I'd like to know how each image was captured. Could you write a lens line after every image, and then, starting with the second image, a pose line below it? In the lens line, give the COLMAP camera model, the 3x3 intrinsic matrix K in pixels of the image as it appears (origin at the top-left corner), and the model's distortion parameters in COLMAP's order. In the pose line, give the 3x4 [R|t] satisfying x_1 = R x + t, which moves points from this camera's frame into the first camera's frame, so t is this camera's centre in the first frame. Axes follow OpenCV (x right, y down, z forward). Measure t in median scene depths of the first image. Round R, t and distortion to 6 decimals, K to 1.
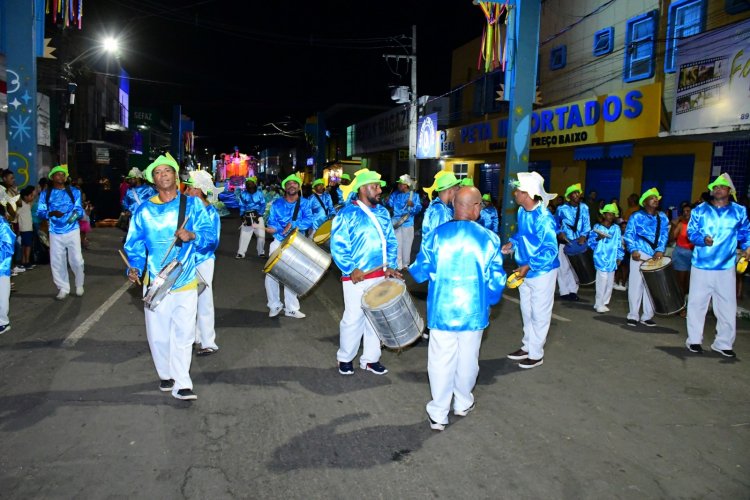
lens RADIAL K [[565.3, 0, 373.9], [0, 565.3, 252.9], [0, 0, 1]] dist [-0.060526, 0.007368]
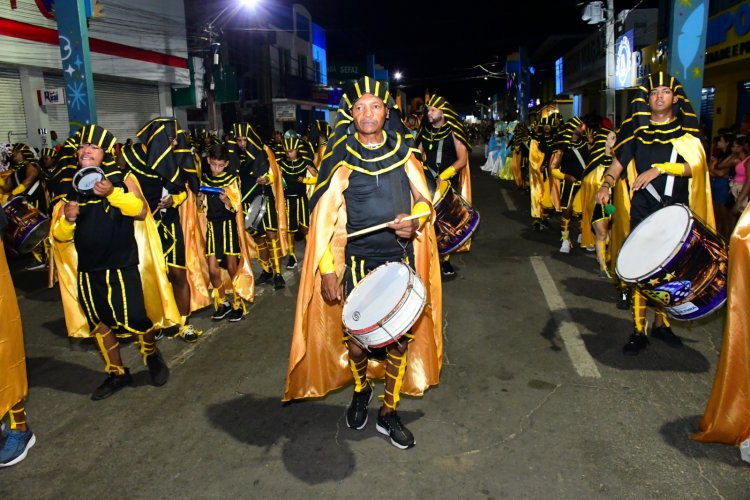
lens RADIAL K [[565.3, 0, 374.7], [0, 565.3, 248.9], [0, 0, 1]] dist [-0.060526, 0.007368]
pose [[0.925426, 0.012373, -0.378726, 0.063201], [0.021140, 0.996224, 0.084203, -0.011290], [0.378338, -0.085930, 0.921671, 0.098493]]
